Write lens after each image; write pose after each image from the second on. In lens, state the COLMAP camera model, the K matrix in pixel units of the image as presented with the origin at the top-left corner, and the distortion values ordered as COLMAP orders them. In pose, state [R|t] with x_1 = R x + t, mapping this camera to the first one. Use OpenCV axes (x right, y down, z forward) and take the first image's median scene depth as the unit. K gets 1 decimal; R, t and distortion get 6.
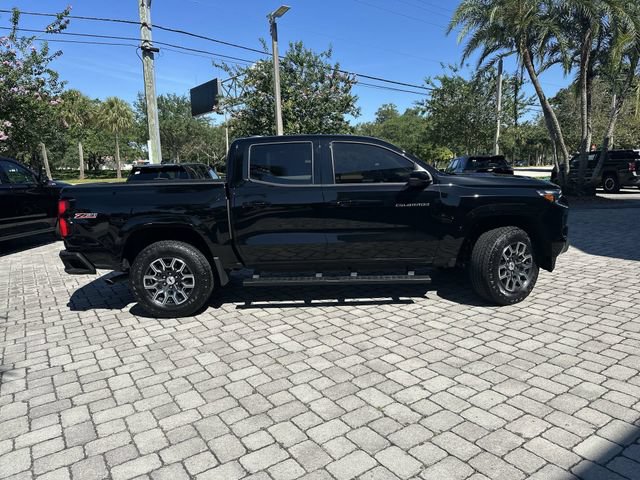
lens RADIAL K [[462.2, 0, 317.8], [0, 462.2, 237.3], [0, 0, 1]] dist [0.033565, -0.049819]
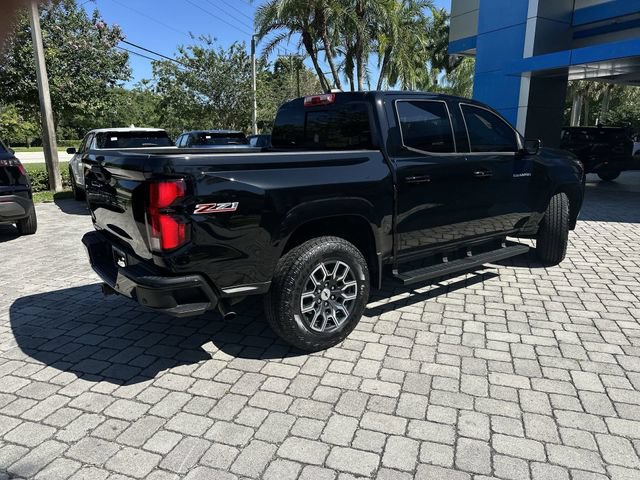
lens RADIAL K [[462.2, 0, 321.3], [0, 462.2, 239.1], [0, 0, 1]] dist [0.033565, -0.049819]
pose [[0.785323, -0.106214, 0.609907, -0.732366], [0.078284, 0.994302, 0.072357, -0.037616], [-0.614117, -0.009078, 0.789163, 0.473949]]
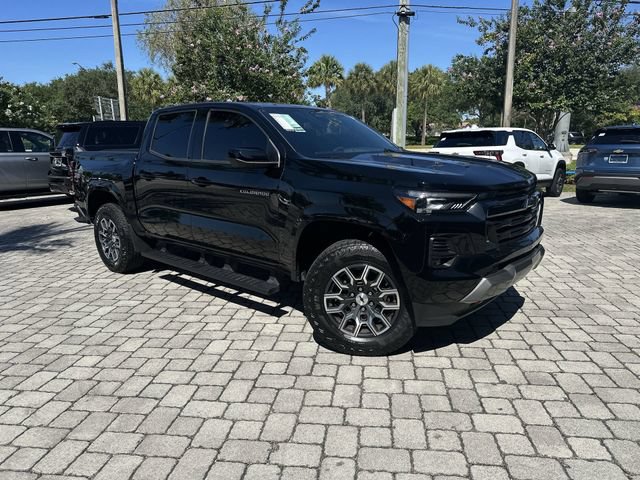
lens RADIAL K [[462.2, 0, 319.9], [0, 462.2, 238.5], [0, 0, 1]] dist [0.033565, -0.049819]
pose [[0.751012, 0.157598, -0.641205, 0.788254], [-0.111013, 0.987412, 0.112666, -0.091948], [0.650889, -0.013431, 0.759054, 0.471767]]
